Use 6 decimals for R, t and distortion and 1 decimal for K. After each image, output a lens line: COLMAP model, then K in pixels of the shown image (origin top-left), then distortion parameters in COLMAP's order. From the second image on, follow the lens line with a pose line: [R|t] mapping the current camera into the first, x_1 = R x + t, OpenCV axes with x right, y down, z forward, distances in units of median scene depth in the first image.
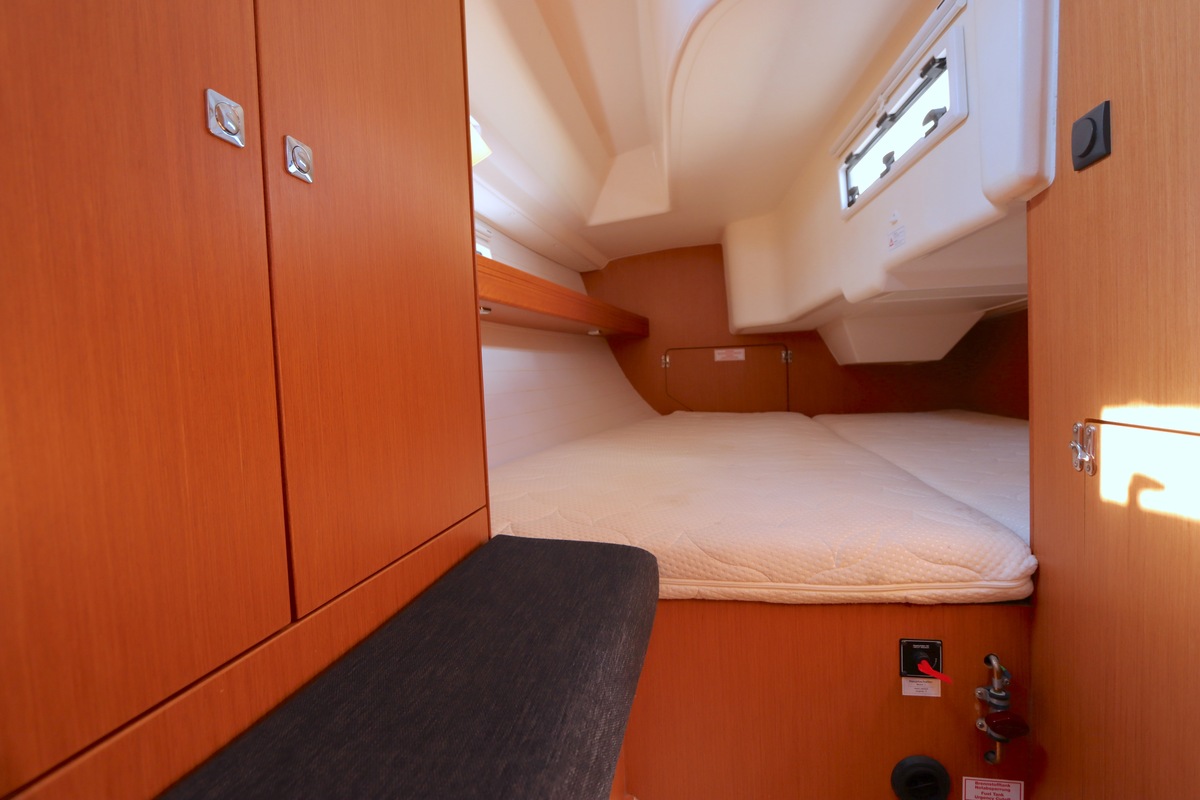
lens RADIAL K [[568.3, 0, 593.1], [0, 568.3, 393.7], [0, 0, 1]] dist [-0.020133, 0.003983]
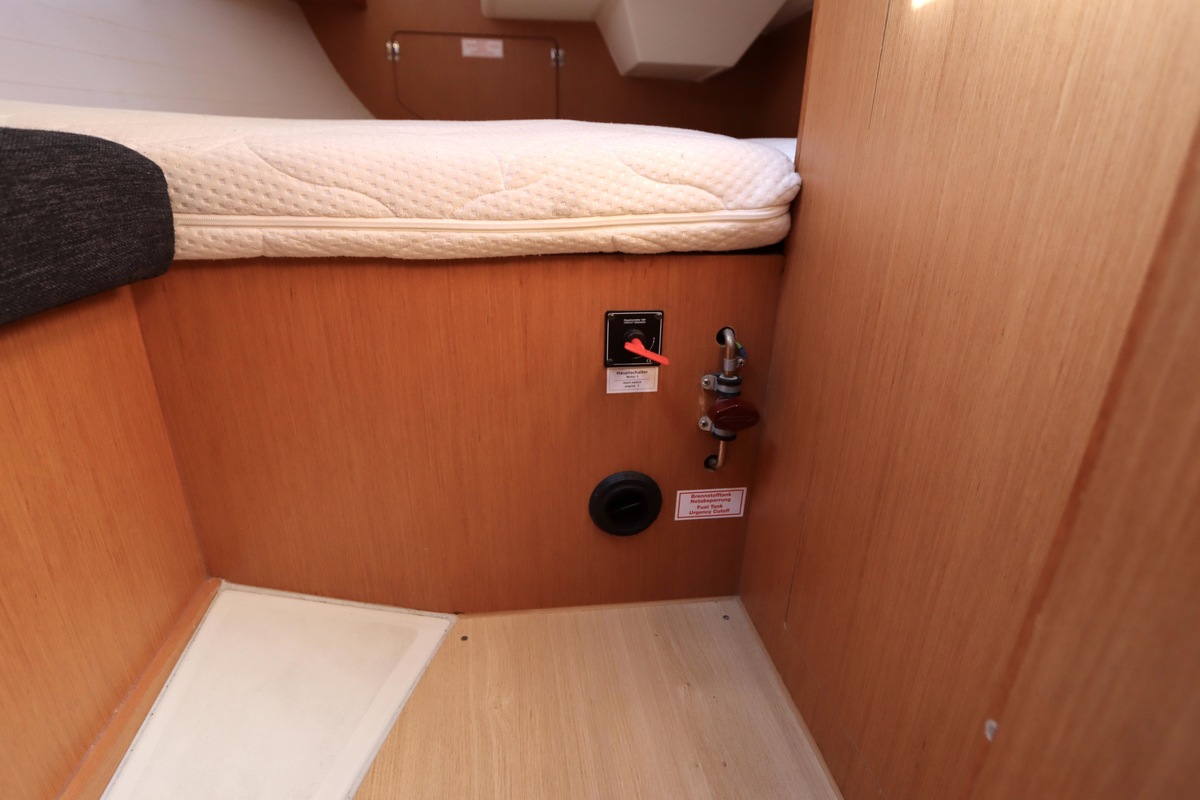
lens RADIAL K [[568.3, 0, 600.6], [0, 568.3, 403.0], [0, 0, 1]] dist [-0.020133, 0.003983]
pose [[0.949684, -0.065893, 0.306200, 0.331511], [-0.036807, 0.947367, 0.318027, 0.328264], [-0.311039, -0.313296, 0.897274, 0.377247]]
